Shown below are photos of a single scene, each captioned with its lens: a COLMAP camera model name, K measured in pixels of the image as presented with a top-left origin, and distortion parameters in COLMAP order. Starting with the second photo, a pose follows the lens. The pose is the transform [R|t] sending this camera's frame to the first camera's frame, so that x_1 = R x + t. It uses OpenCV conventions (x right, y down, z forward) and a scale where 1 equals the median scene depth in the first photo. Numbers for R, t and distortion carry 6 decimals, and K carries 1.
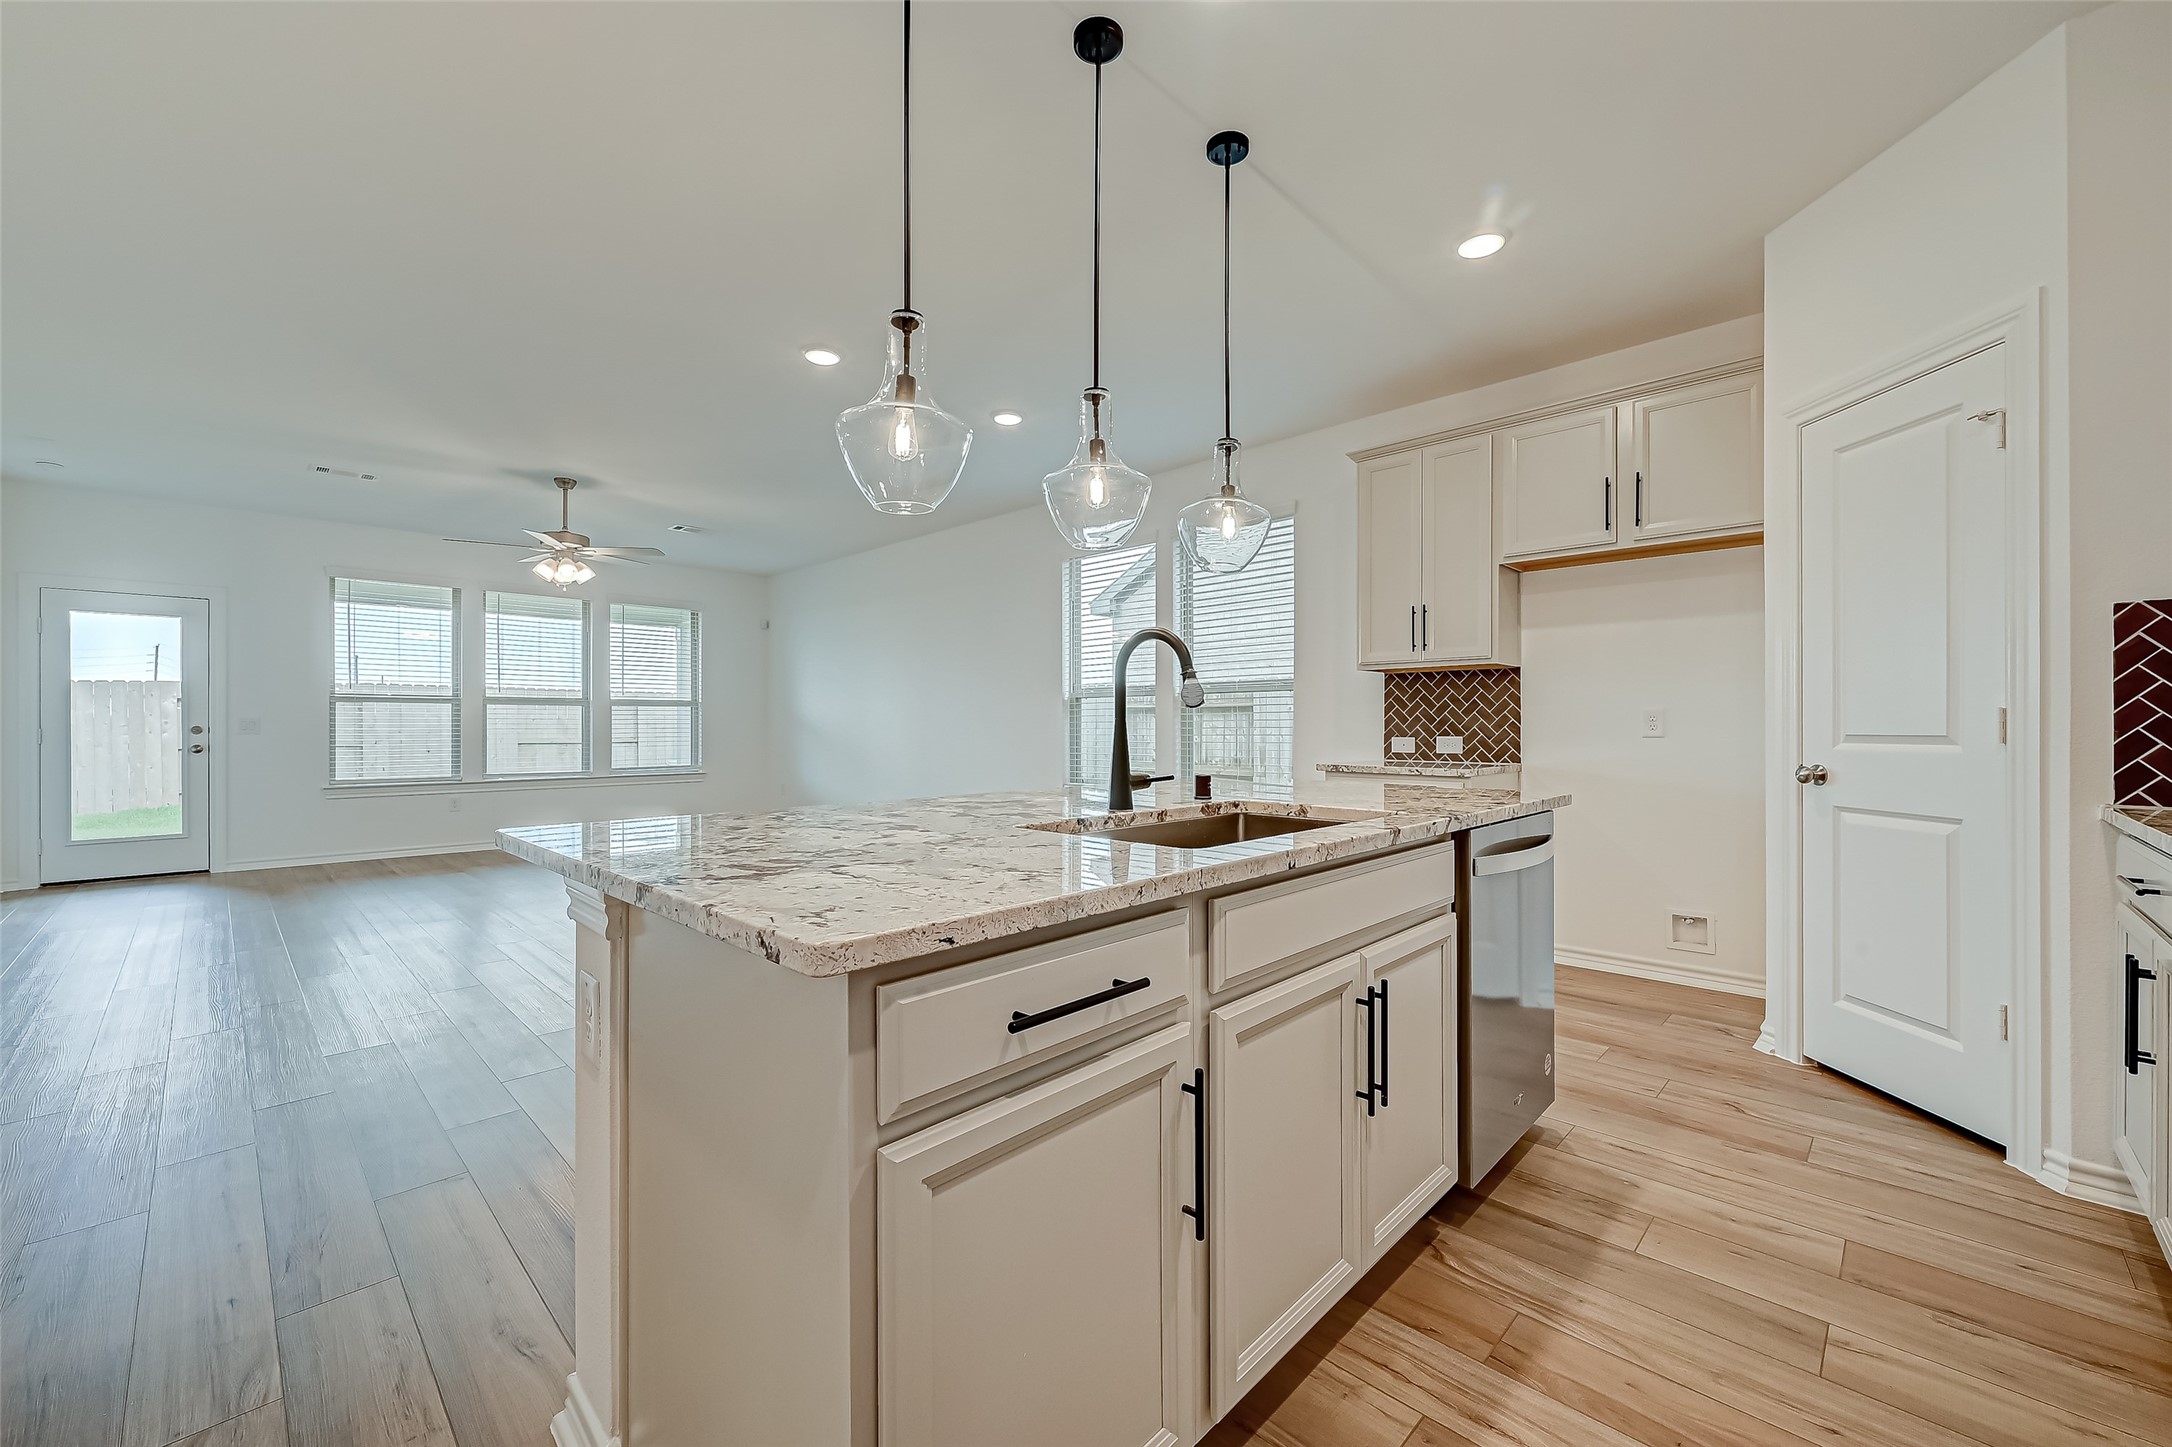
lens RADIAL K [[849.6, 0, 1117.8], [0, 849.6, 722.1], [0, 0, 1]] dist [-0.000466, -0.000033]
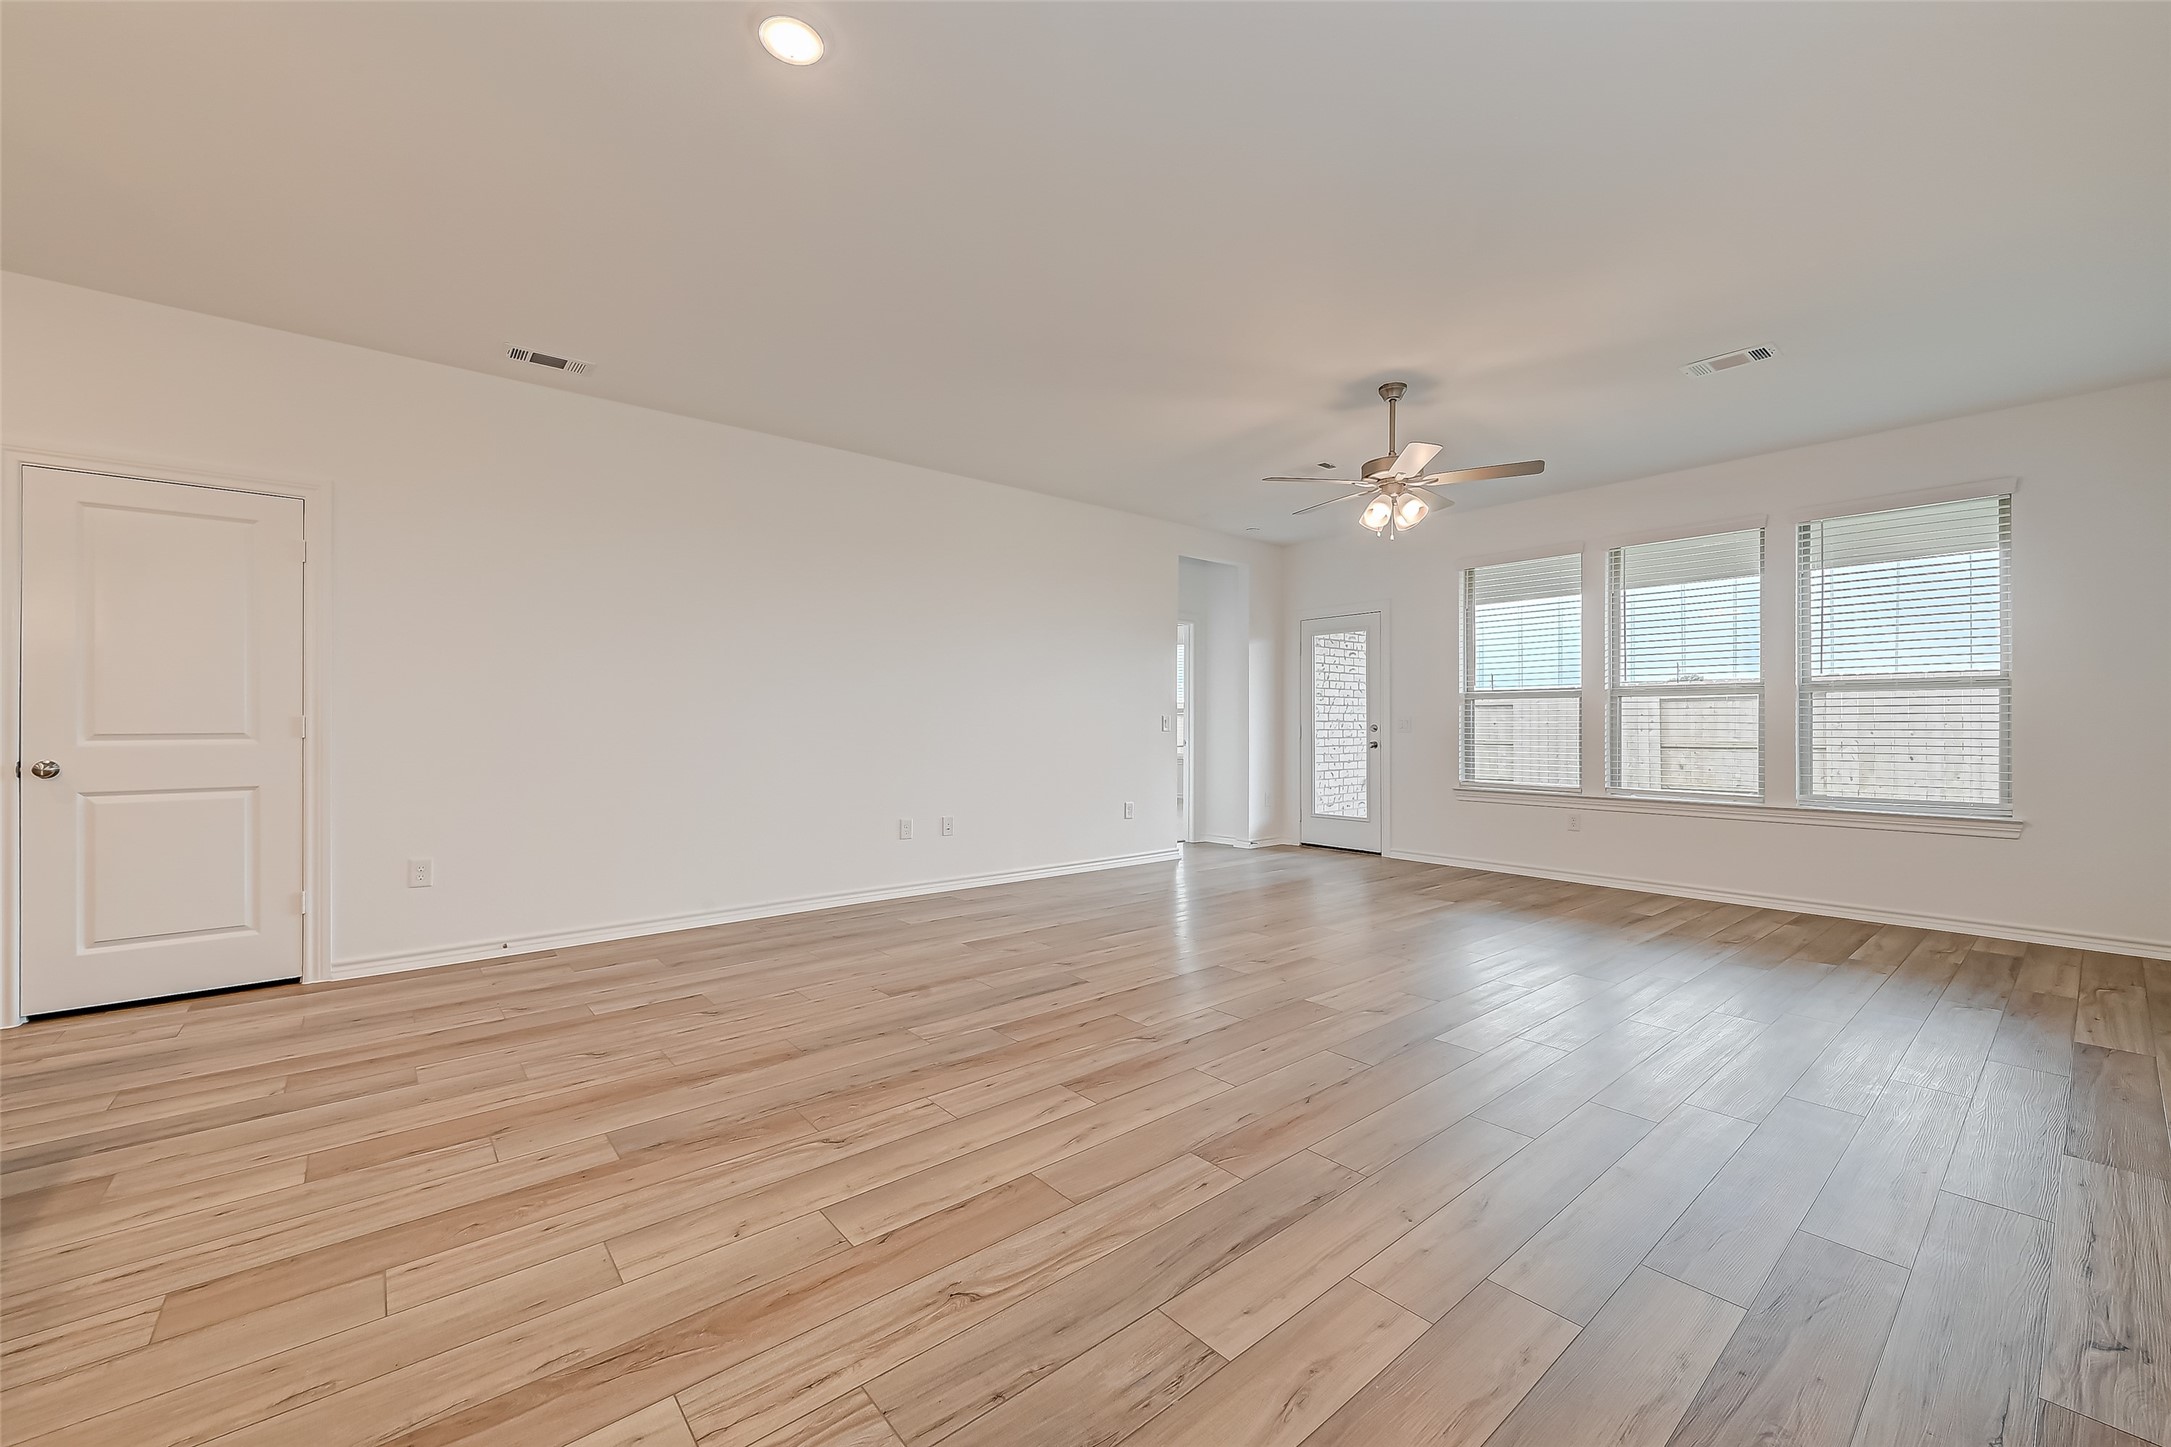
lens RADIAL K [[871.0, 0, 1085.5], [0, 871.0, 723.5], [0, 0, 1]] dist [-0.001478, -0.000237]
pose [[-0.113470, -0.005125, -0.993528, 0.109320], [-0.003344, 0.999983, -0.004776, 0.010184], [0.993536, 0.002780, -0.113486, 0.752449]]
